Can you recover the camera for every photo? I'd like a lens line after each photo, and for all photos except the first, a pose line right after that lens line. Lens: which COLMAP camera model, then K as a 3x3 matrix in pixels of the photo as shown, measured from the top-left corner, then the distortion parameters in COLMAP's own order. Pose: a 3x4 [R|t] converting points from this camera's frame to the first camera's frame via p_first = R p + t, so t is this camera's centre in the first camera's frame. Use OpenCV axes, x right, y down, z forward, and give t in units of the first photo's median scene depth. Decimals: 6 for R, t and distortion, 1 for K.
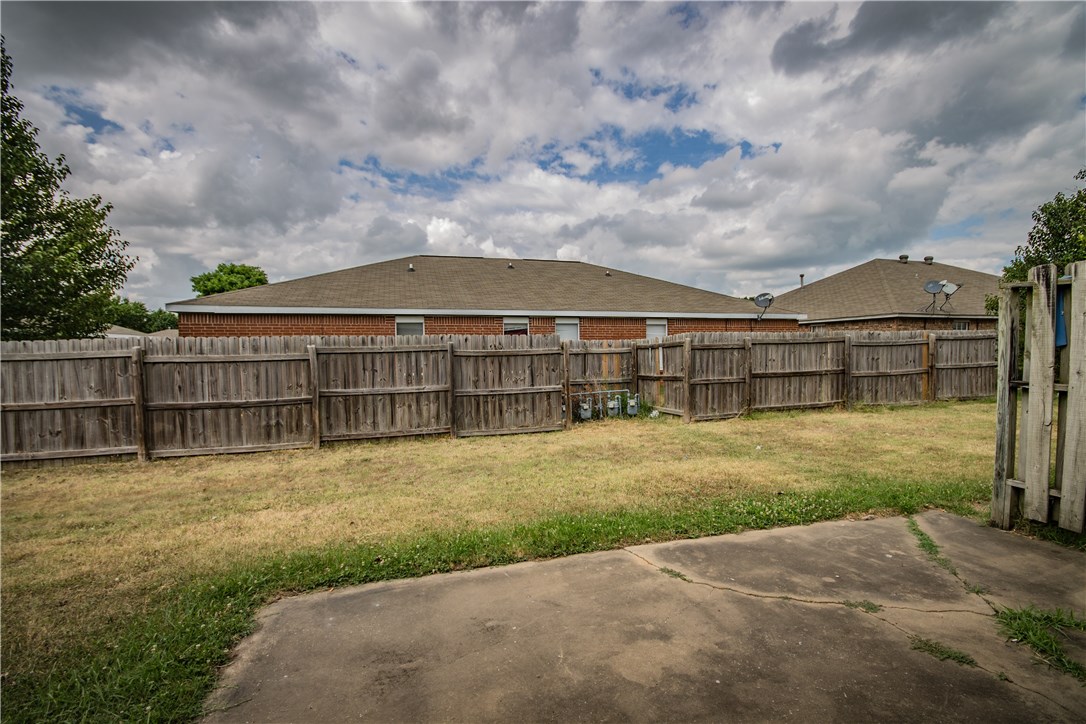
lens RADIAL K [[505.9, 0, 541.7], [0, 505.9, 368.7], [0, 0, 1]] dist [0.019516, 0.000415]
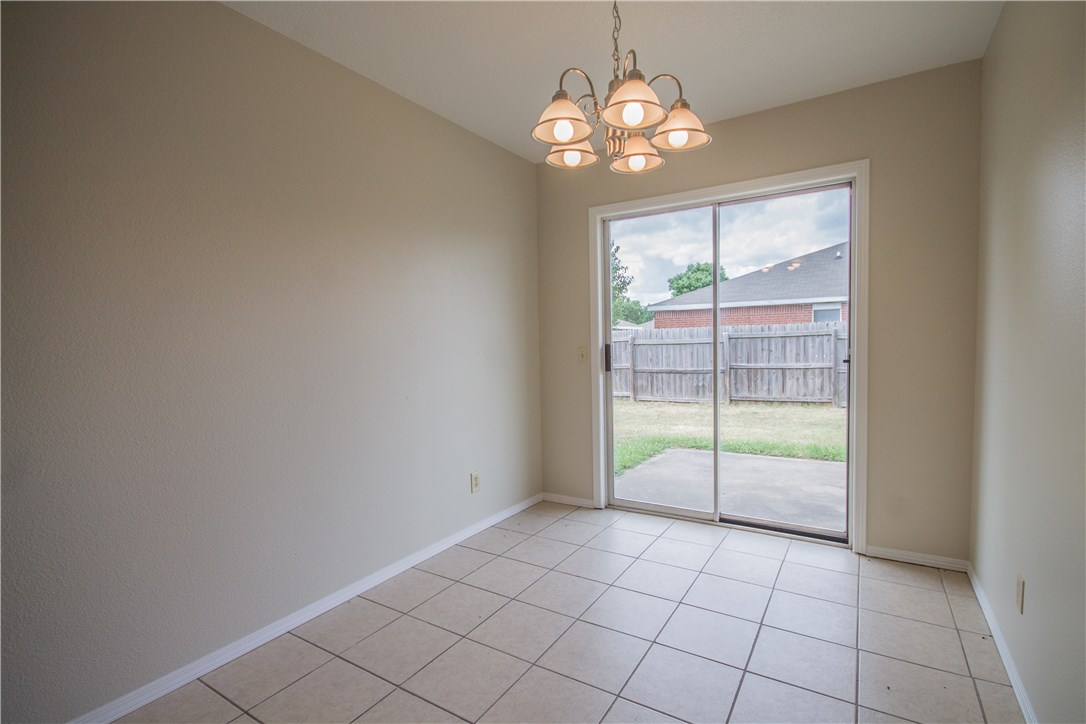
lens RADIAL K [[505.9, 0, 542.0], [0, 505.9, 365.8], [0, 0, 1]] dist [0.019516, 0.000415]
pose [[0.660405, 0.033396, -0.750167, 0.276473], [-0.014164, 0.999387, 0.032022, 0.009413], [0.750776, -0.010522, 0.660473, -0.330858]]
